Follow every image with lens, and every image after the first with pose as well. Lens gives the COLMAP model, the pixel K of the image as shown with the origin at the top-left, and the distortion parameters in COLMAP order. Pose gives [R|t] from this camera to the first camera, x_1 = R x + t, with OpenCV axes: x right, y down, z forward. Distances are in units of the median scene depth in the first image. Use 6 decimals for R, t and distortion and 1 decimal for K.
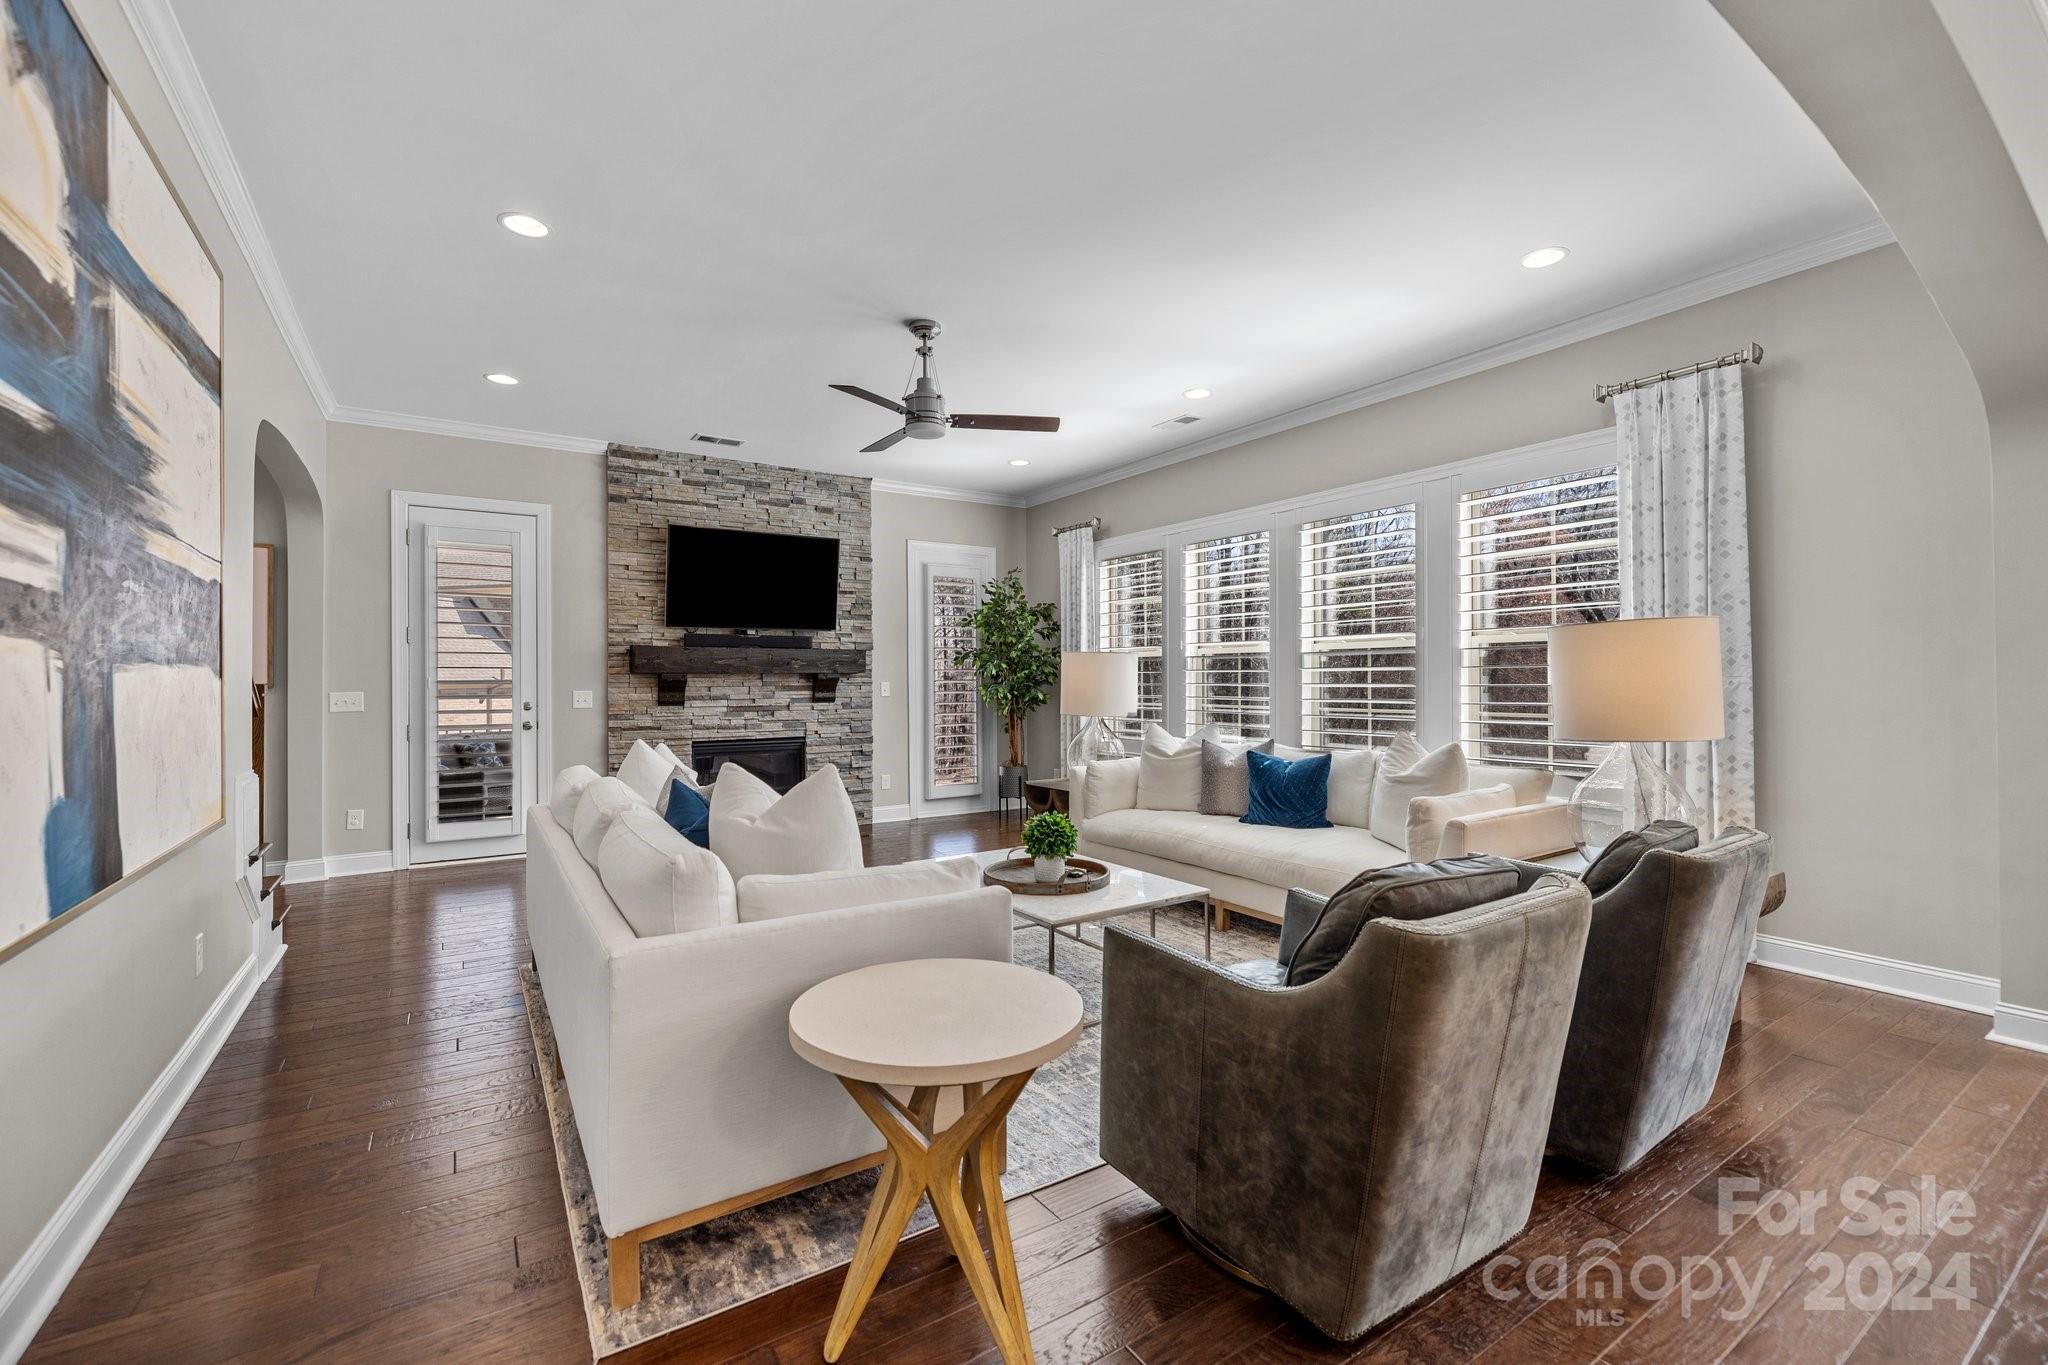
lens RADIAL K [[860.8, 0, 1011.1], [0, 860.8, 674.7], [0, 0, 1]] dist [-0.000819, -0.002012]
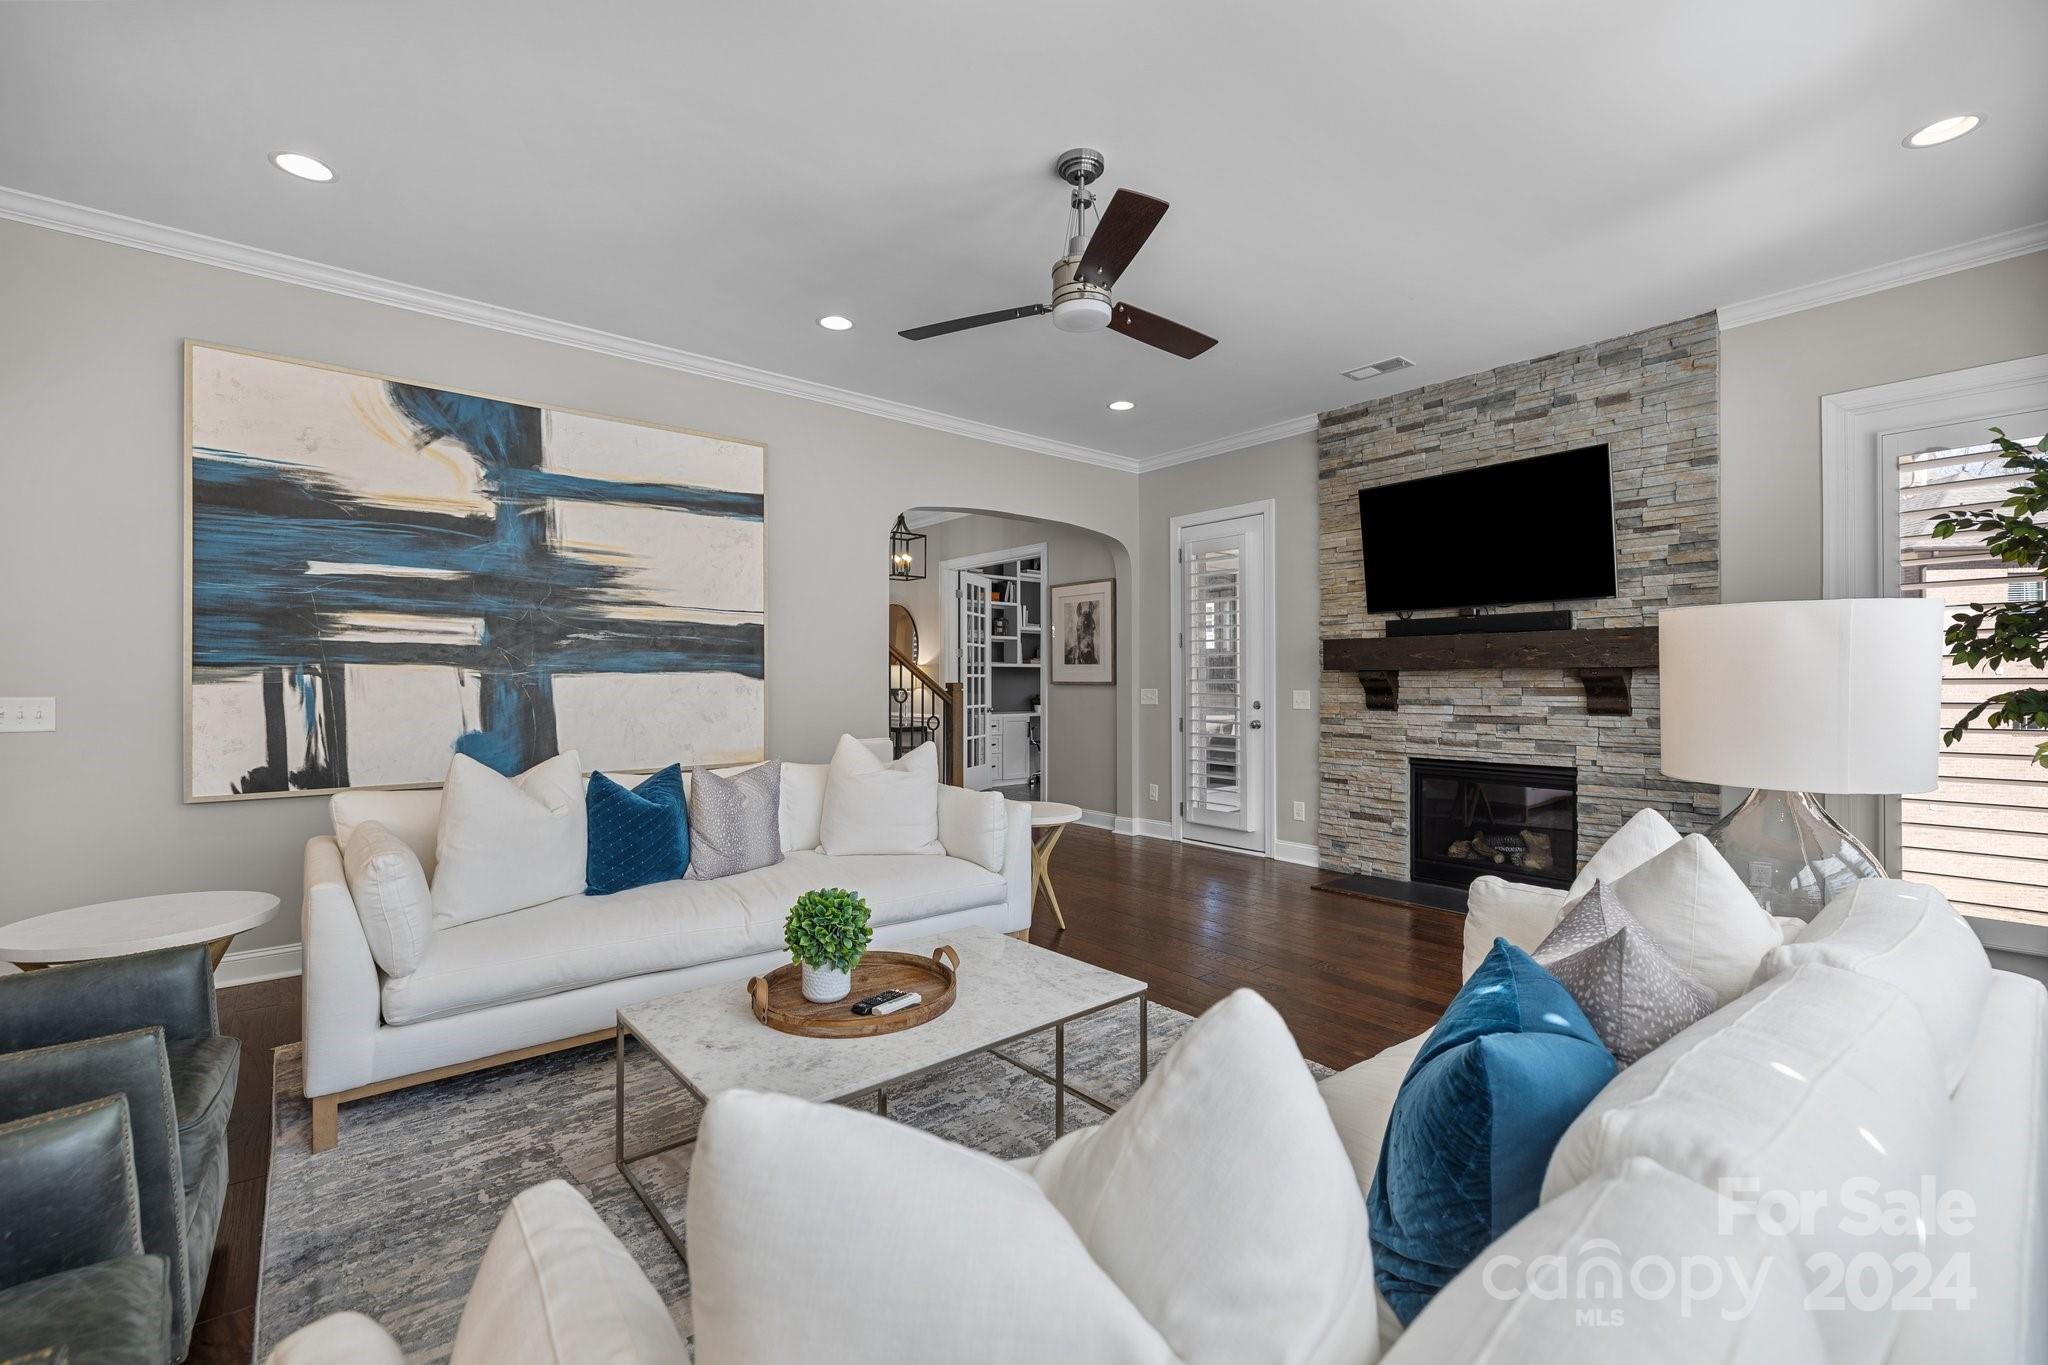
lens RADIAL K [[860.8, 0, 1011.6], [0, 860.8, 681.5], [0, 0, 1]] dist [-0.000819, -0.002012]
pose [[0.126646, 0.003465, -0.991942, 0.370486], [0.008101, 0.999957, 0.004527, 0.002054], [0.991915, -0.008610, 0.126612, 0.553482]]
